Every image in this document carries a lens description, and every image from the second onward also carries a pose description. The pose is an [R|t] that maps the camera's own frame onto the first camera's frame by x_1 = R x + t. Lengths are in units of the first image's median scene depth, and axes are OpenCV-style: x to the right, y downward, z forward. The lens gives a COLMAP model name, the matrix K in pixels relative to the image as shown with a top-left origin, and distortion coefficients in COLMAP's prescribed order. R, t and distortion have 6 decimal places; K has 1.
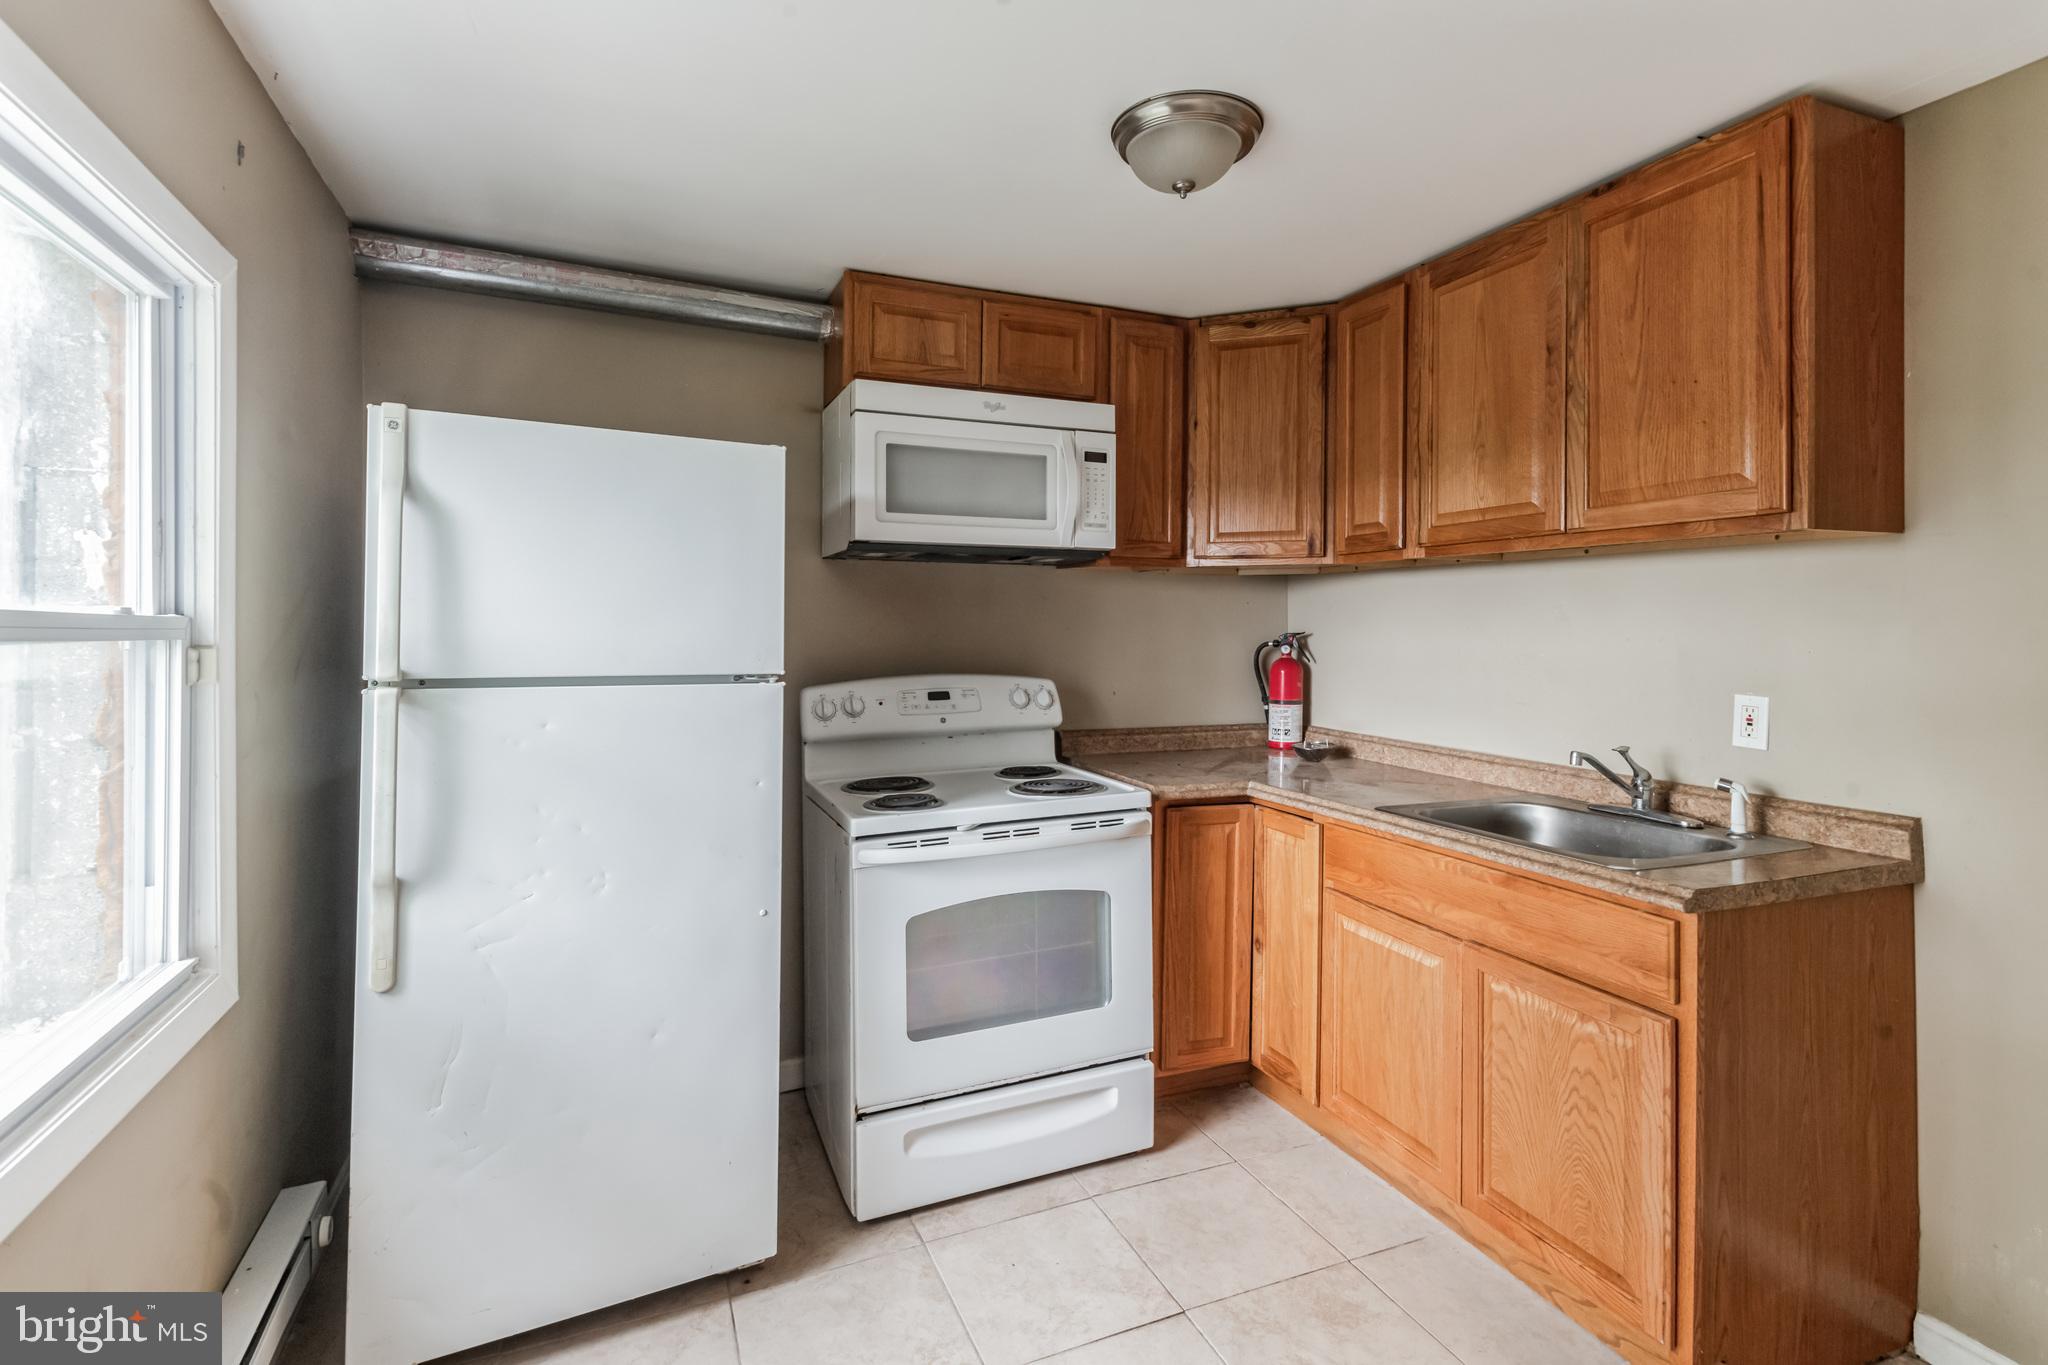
lens RADIAL K [[968.3, 0, 1019.5], [0, 968.3, 622.5], [0, 0, 1]] dist [0.009929, -0.000229]
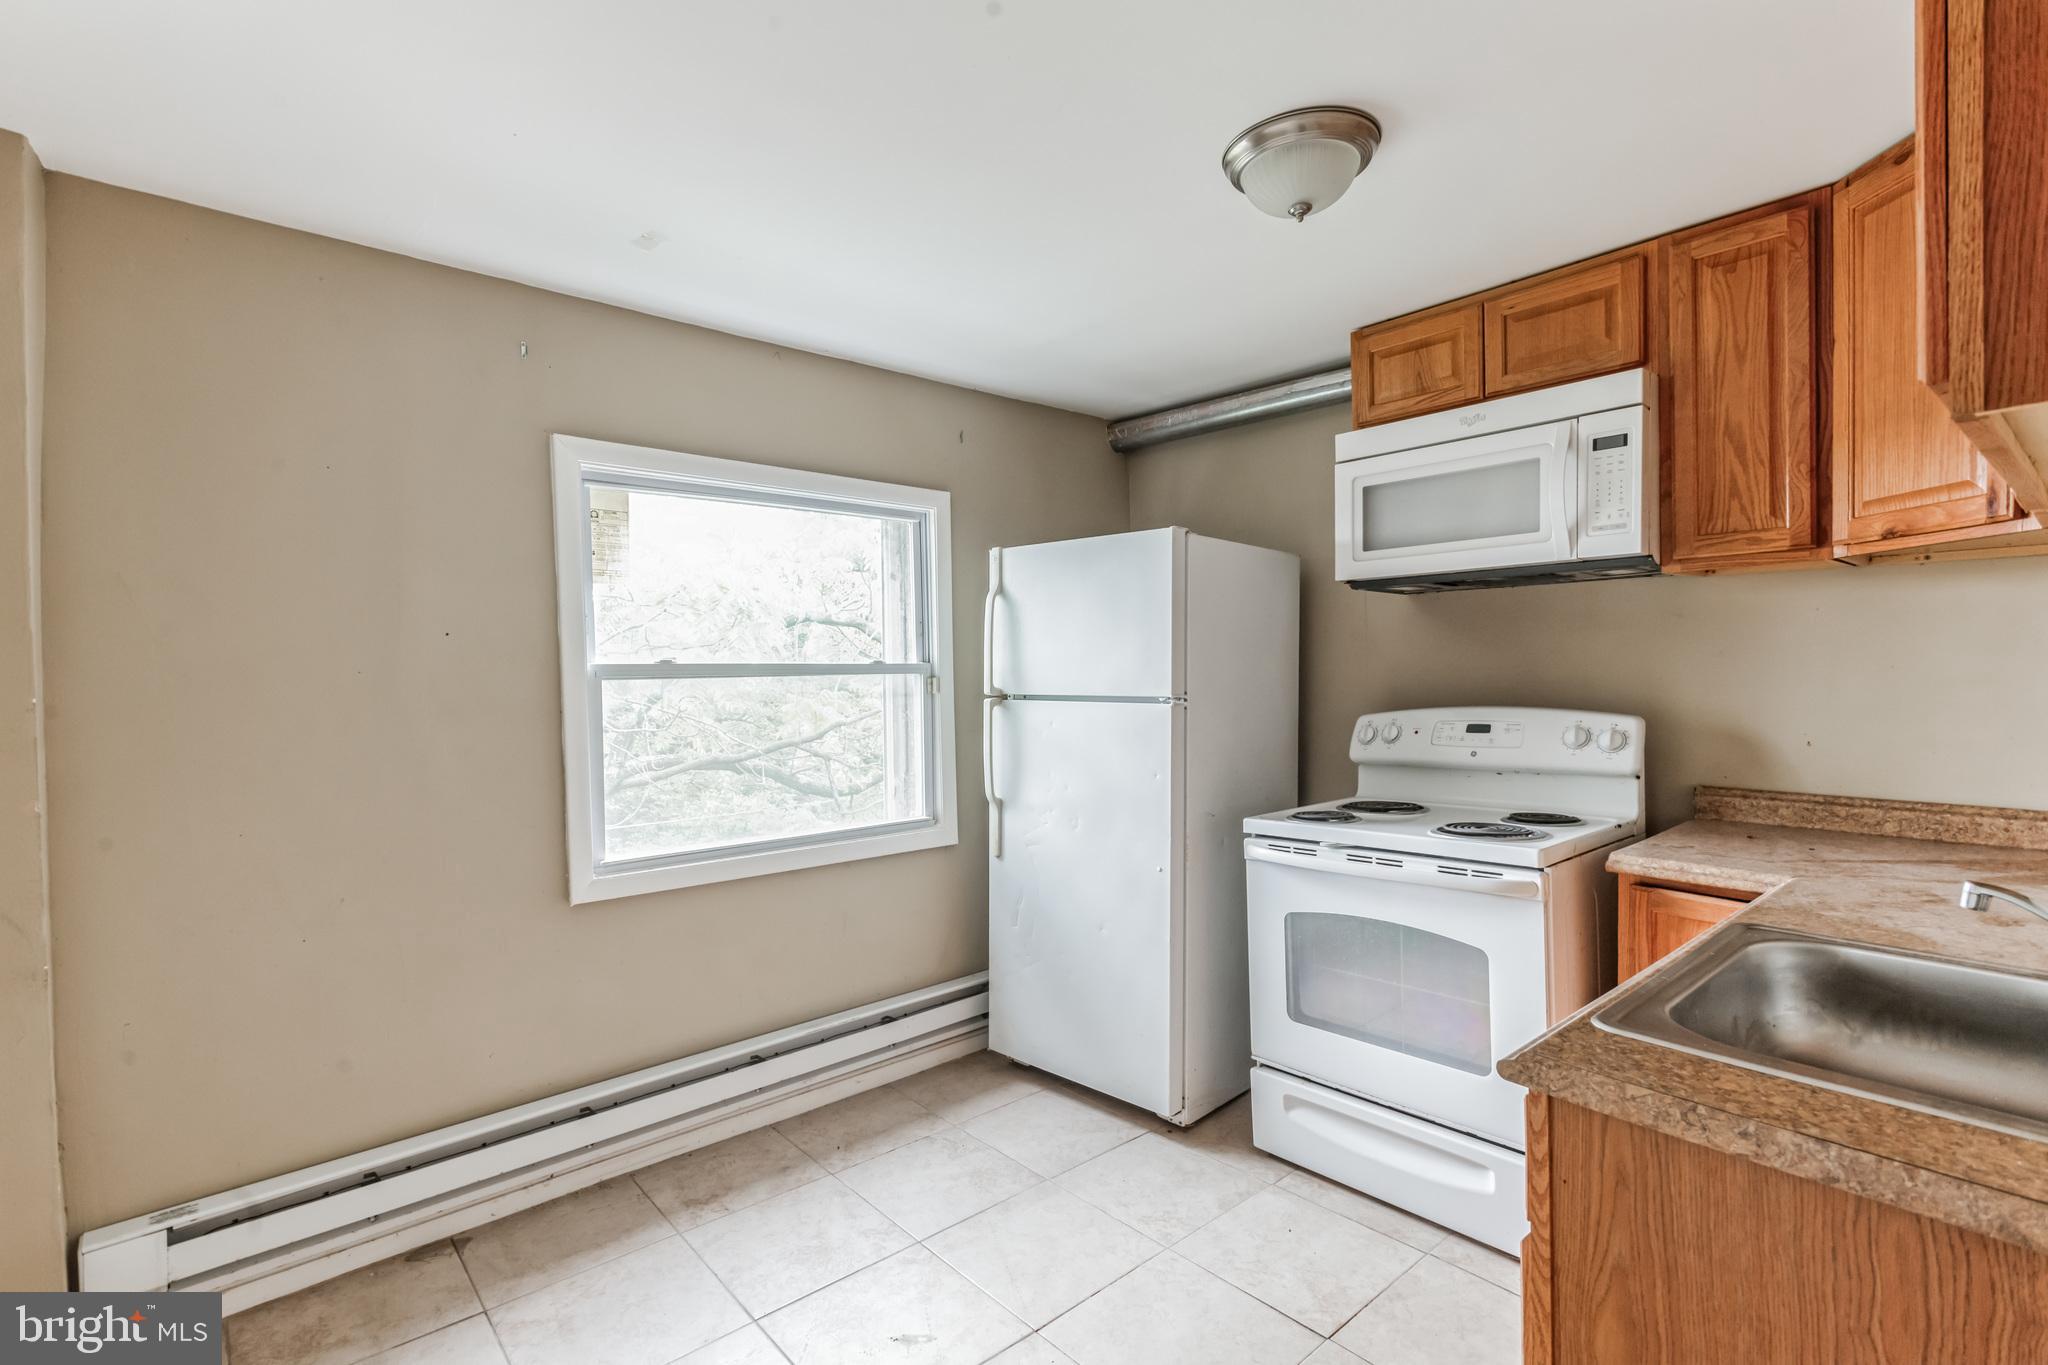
lens RADIAL K [[968.3, 0, 1023.8], [0, 968.3, 683.0], [0, 0, 1]] dist [0.009929, -0.000229]
pose [[0.308373, 0.008088, -0.951231, 0.726270], [0.023630, 0.999590, 0.016160, 0.005087], [0.950972, -0.027461, 0.308055, 0.290894]]
